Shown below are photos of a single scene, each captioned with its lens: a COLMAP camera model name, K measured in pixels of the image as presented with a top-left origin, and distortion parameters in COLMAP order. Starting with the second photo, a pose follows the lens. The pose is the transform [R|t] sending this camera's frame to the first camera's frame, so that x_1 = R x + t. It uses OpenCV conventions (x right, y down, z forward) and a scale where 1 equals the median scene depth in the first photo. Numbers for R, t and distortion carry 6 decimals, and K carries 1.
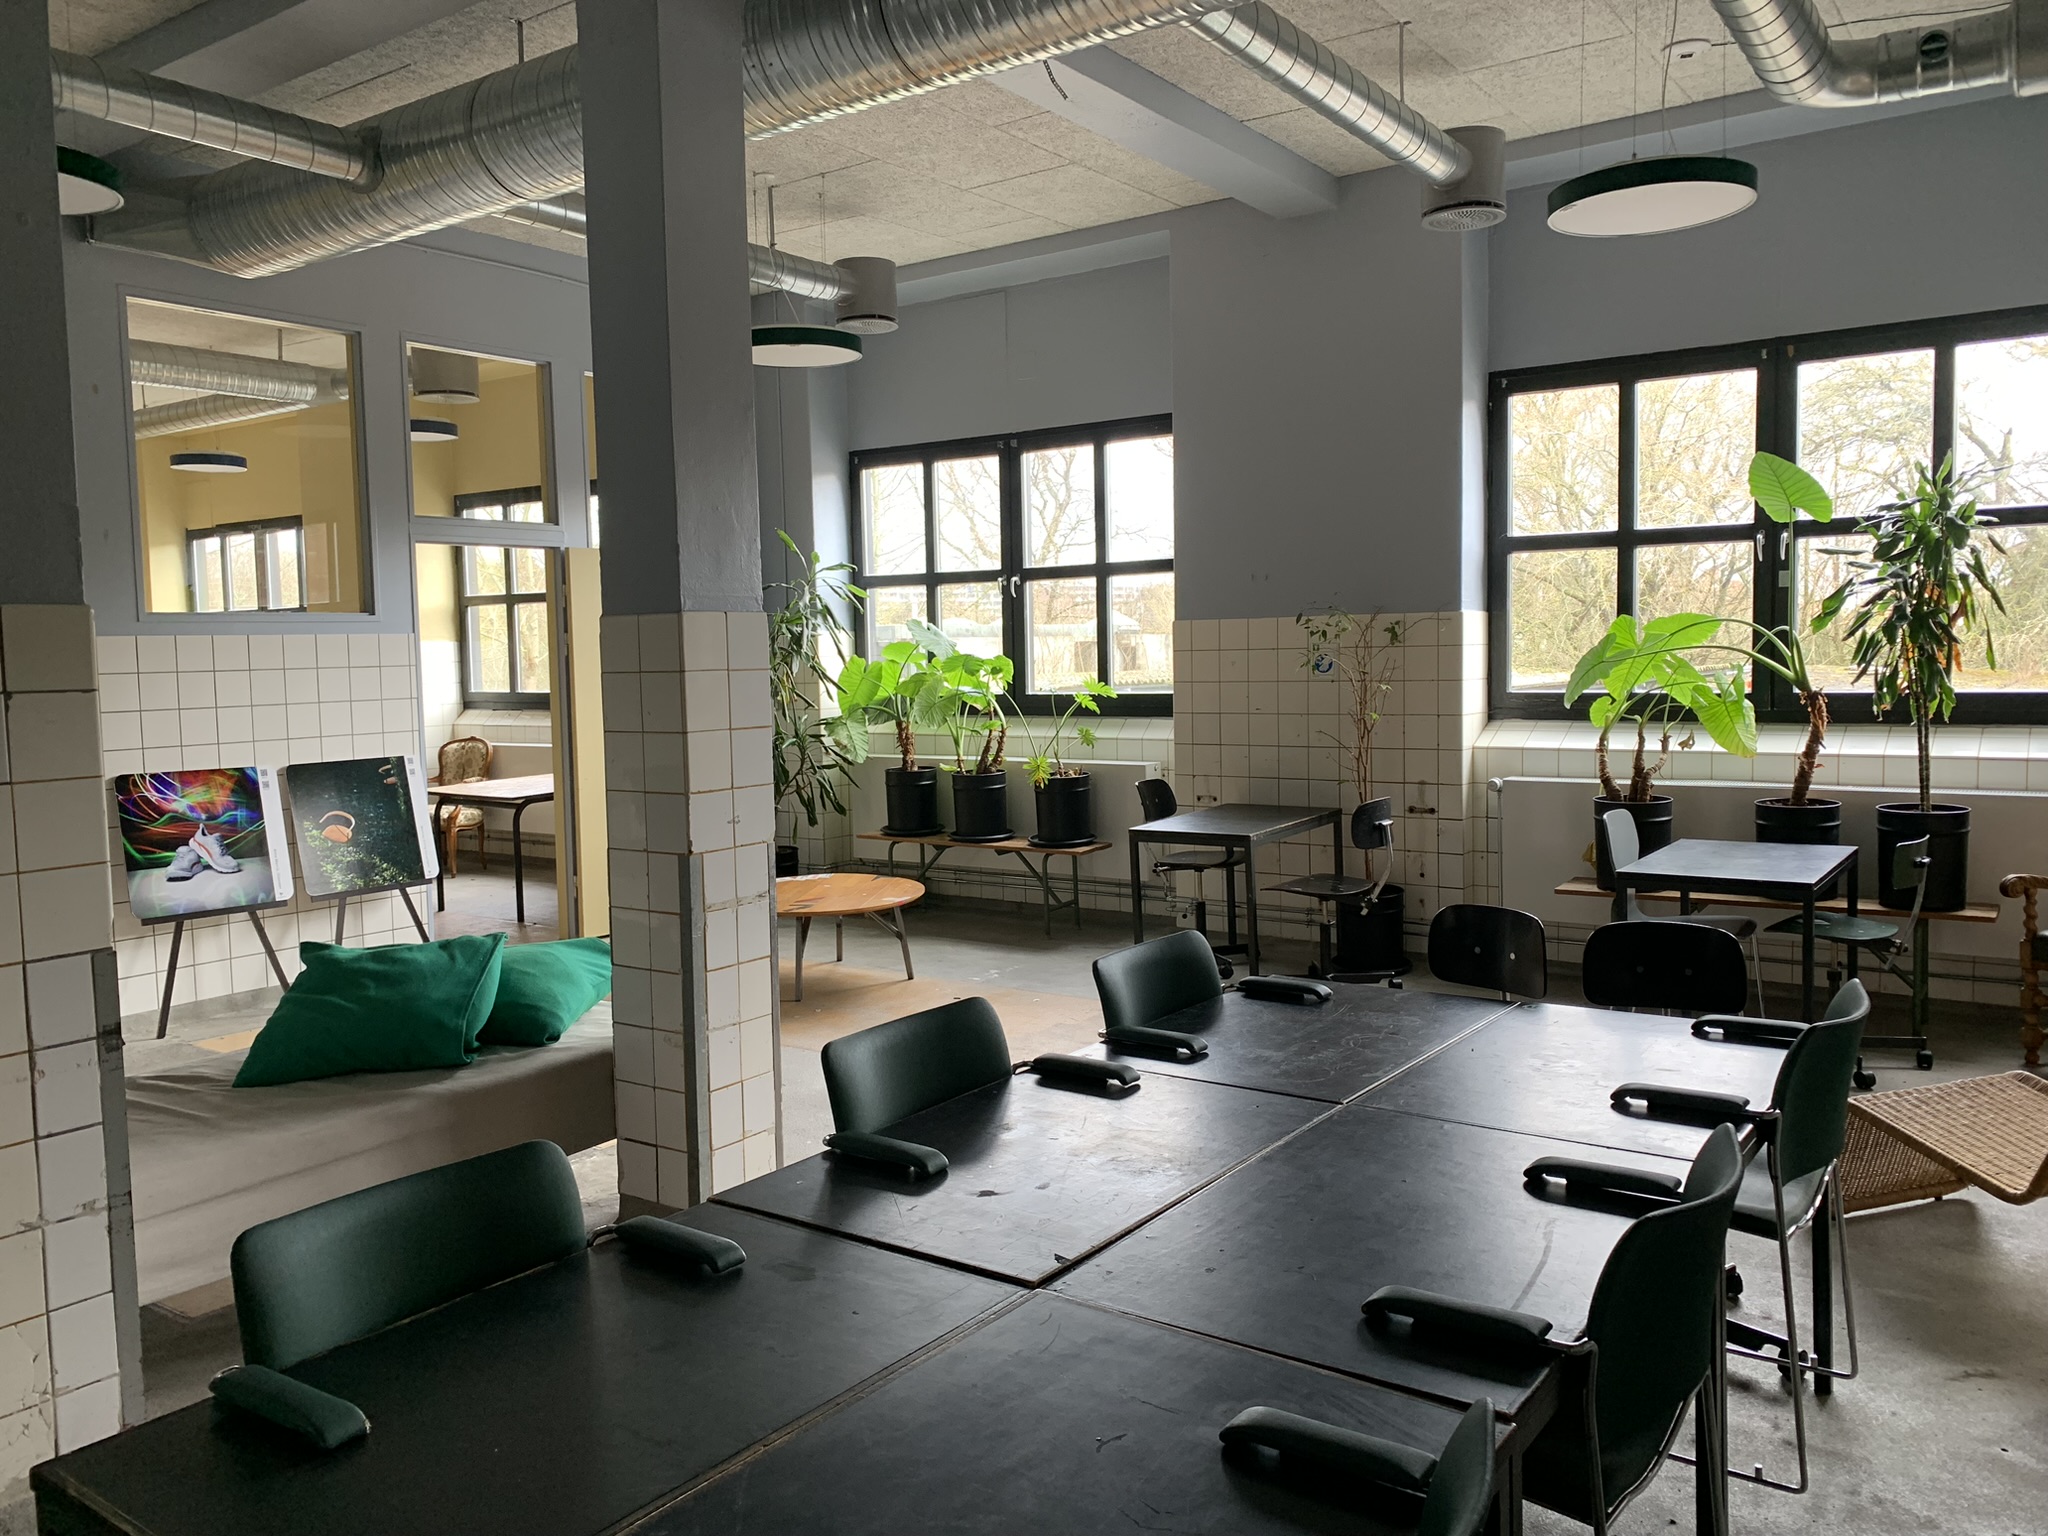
lens RADIAL K [[1539.8, 0, 1023.2], [0, 1539.8, 770.7], [0, 0, 1]] dist [0.034945, -0.033054]
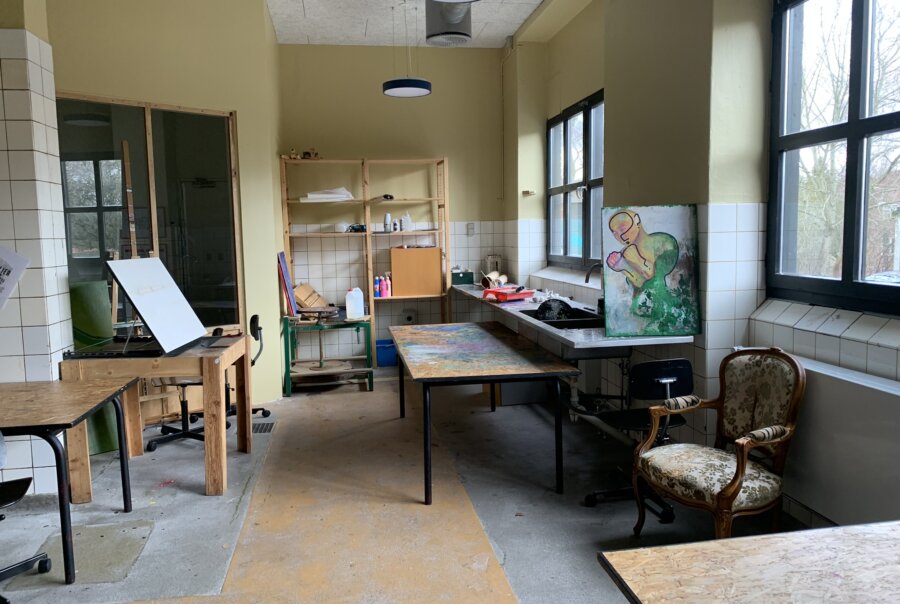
lens RADIAL K [[683.3, 0, 450.5], [0, 683.3, 302.4], [0, 0, 1]] dist [0.008410, 0.000504]
pose [[0.696935, 0.076793, -0.713011, -0.245067], [-0.055123, 0.997045, 0.053505, -0.048065], [0.715013, 0.002014, 0.699108, 0.695117]]
